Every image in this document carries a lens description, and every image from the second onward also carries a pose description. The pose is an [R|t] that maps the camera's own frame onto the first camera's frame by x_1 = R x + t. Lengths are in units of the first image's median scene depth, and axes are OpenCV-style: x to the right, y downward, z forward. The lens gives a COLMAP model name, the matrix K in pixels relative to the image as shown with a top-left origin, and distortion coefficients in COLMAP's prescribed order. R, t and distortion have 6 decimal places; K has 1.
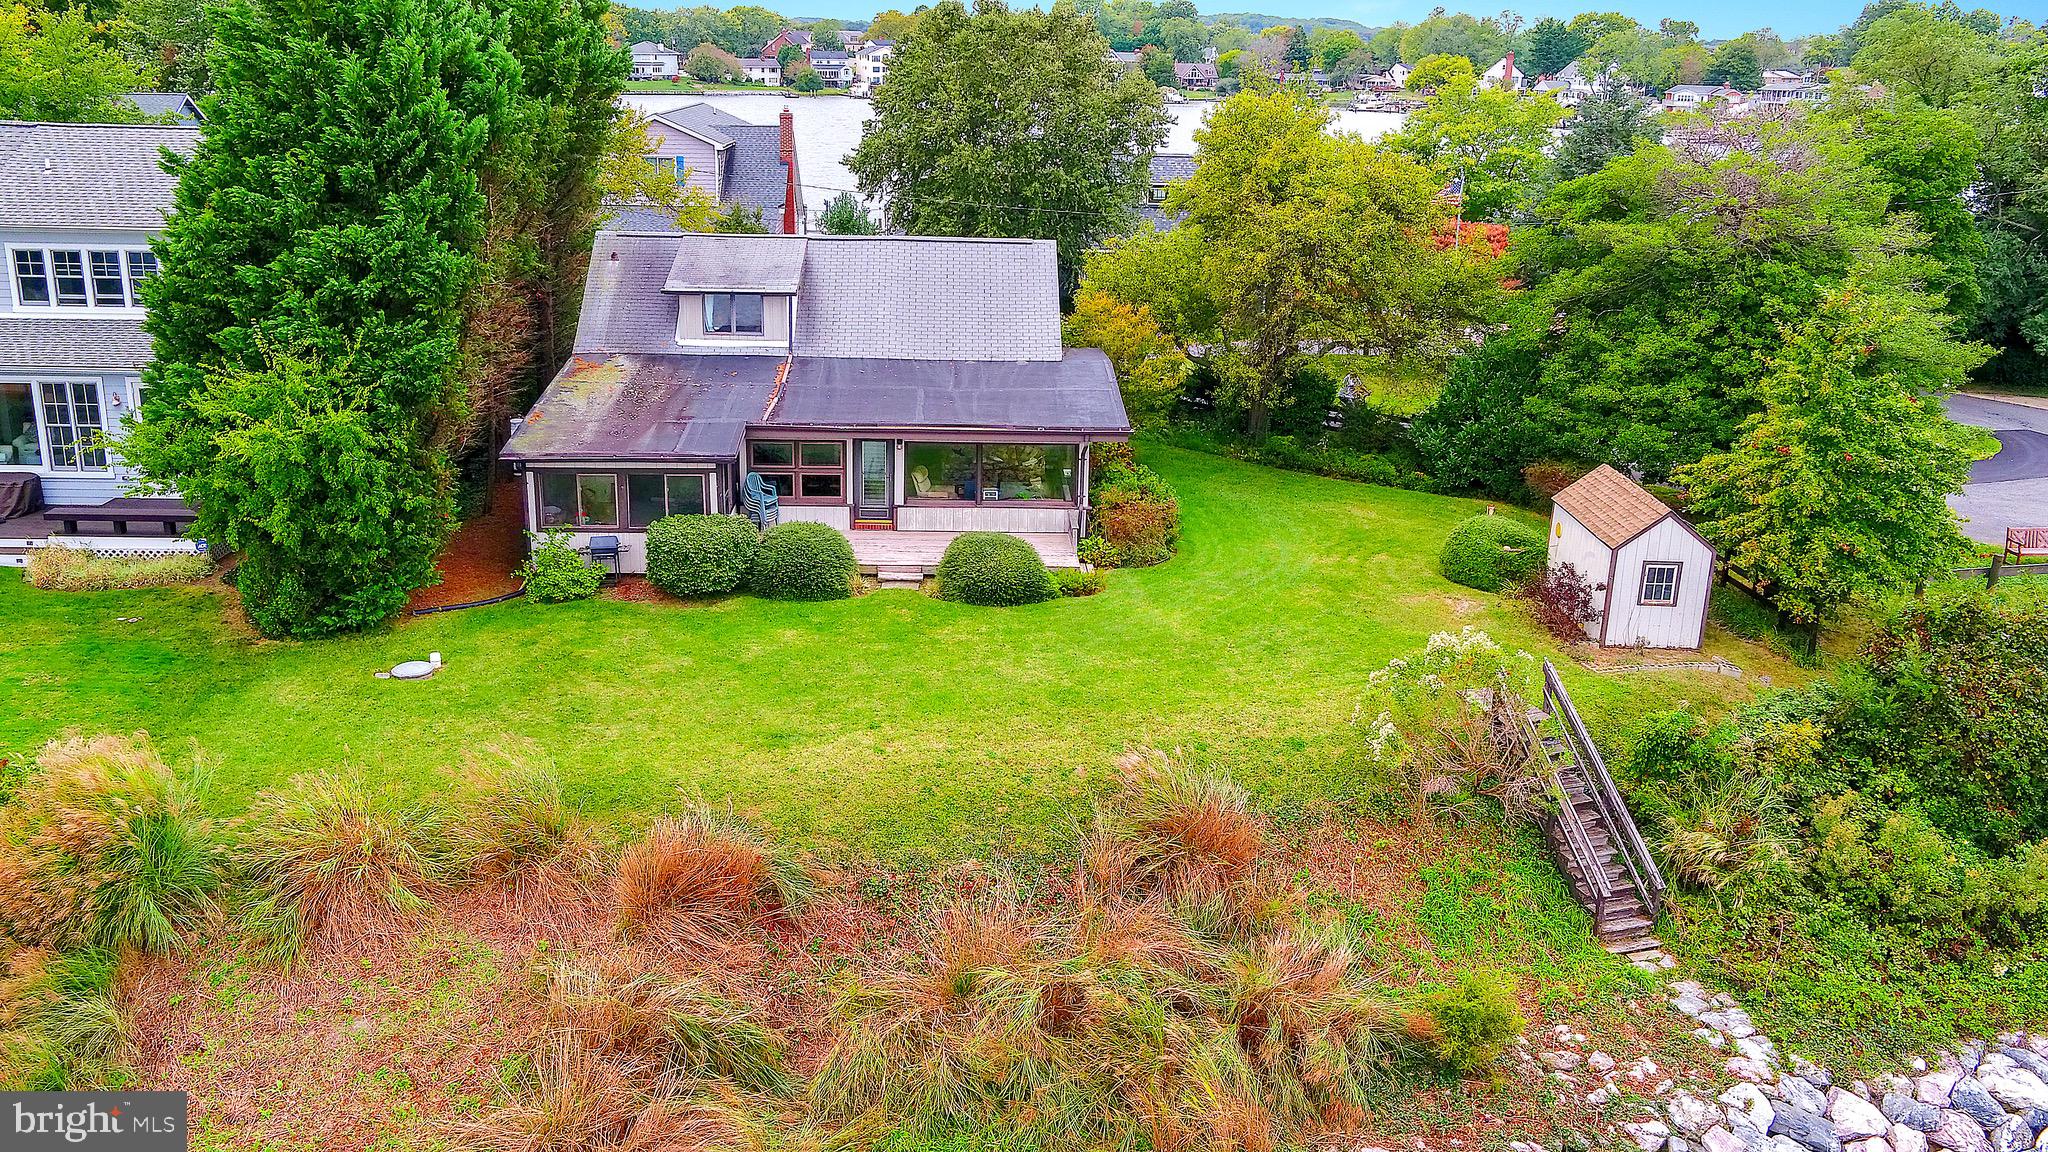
lens RADIAL K [[1698.2, 0, 1007.4], [0, 1698.2, 686.0], [0, 0, 1]] dist [0.001761, -0.001257]
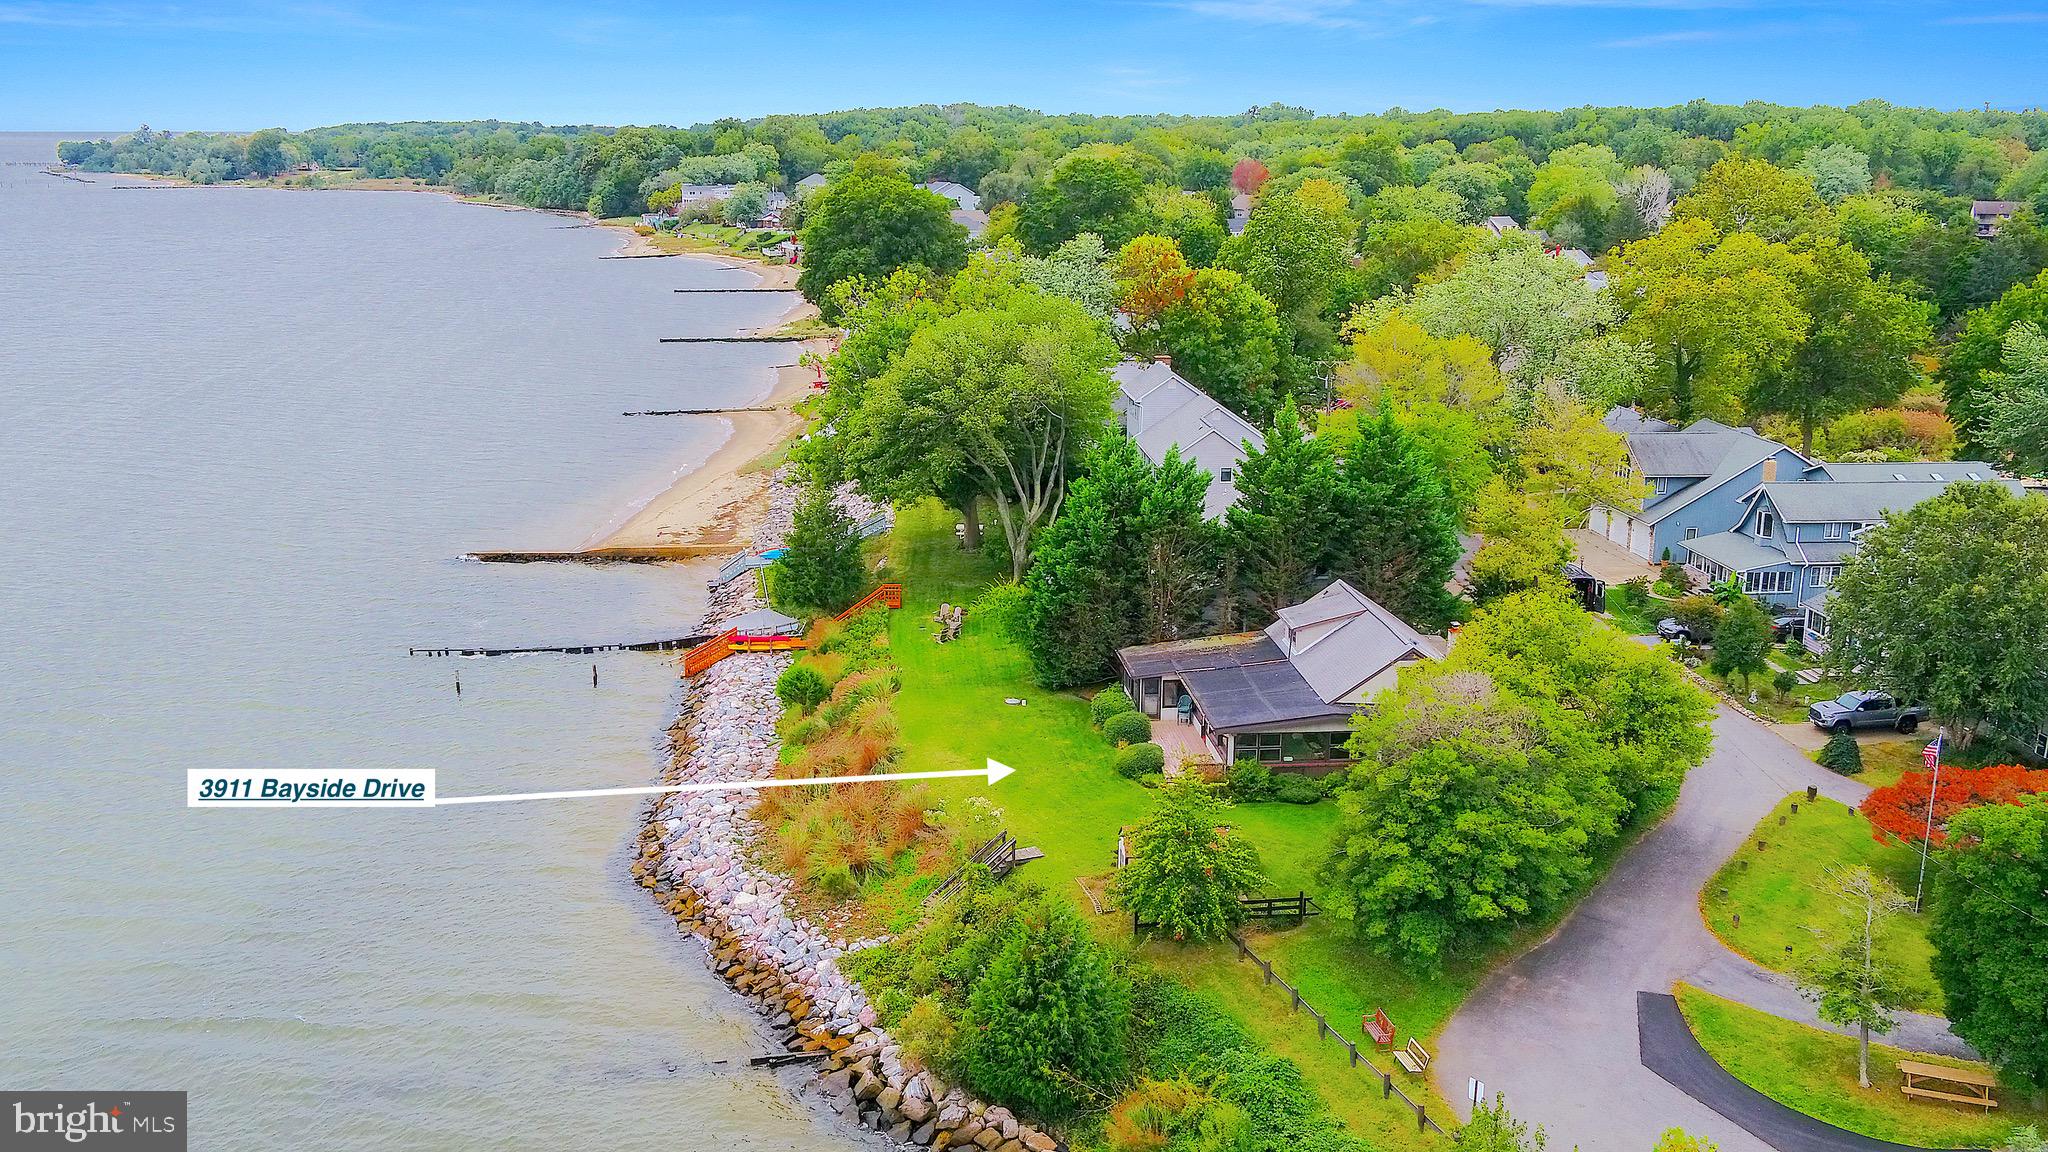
lens RADIAL K [[1767.8, 0, 1017.3], [0, 1767.8, 570.6], [0, 0, 1]] dist [0.000996, 0.002178]
pose [[0.071388, 0.223460, -0.972095, 2.214504], [-0.353930, 0.916840, 0.184766, -0.680486], [0.932543, 0.330864, 0.144541, 0.472497]]
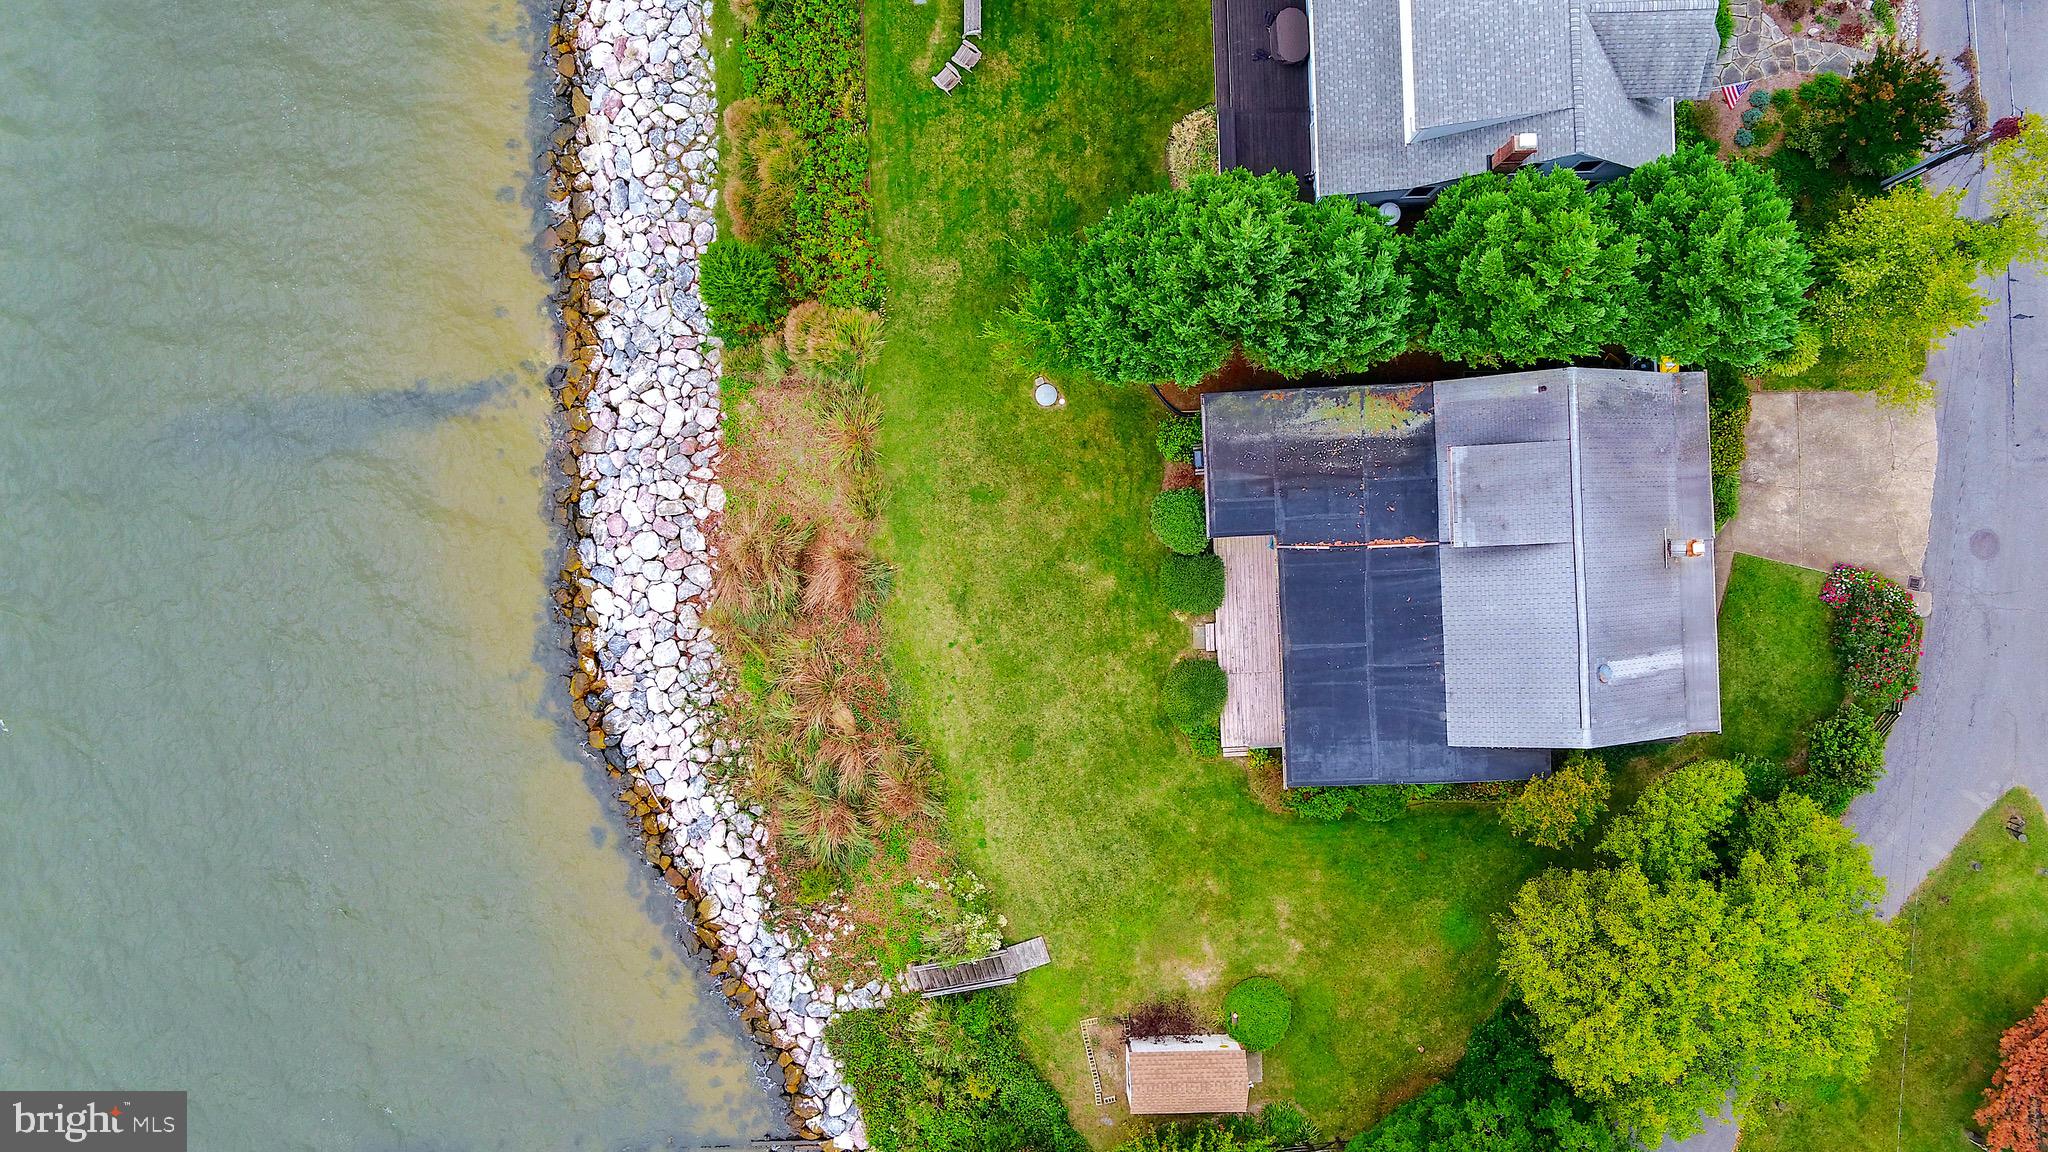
lens RADIAL K [[1767.8, 0, 1017.3], [0, 1767.8, 570.6], [0, 0, 1]] dist [0.000996, 0.002178]
pose [[0.013074, 0.999667, -0.022238, -0.097210], [-0.350115, 0.025409, 0.936362, -1.706954], [0.936615, -0.004456, 0.350331, 0.244685]]
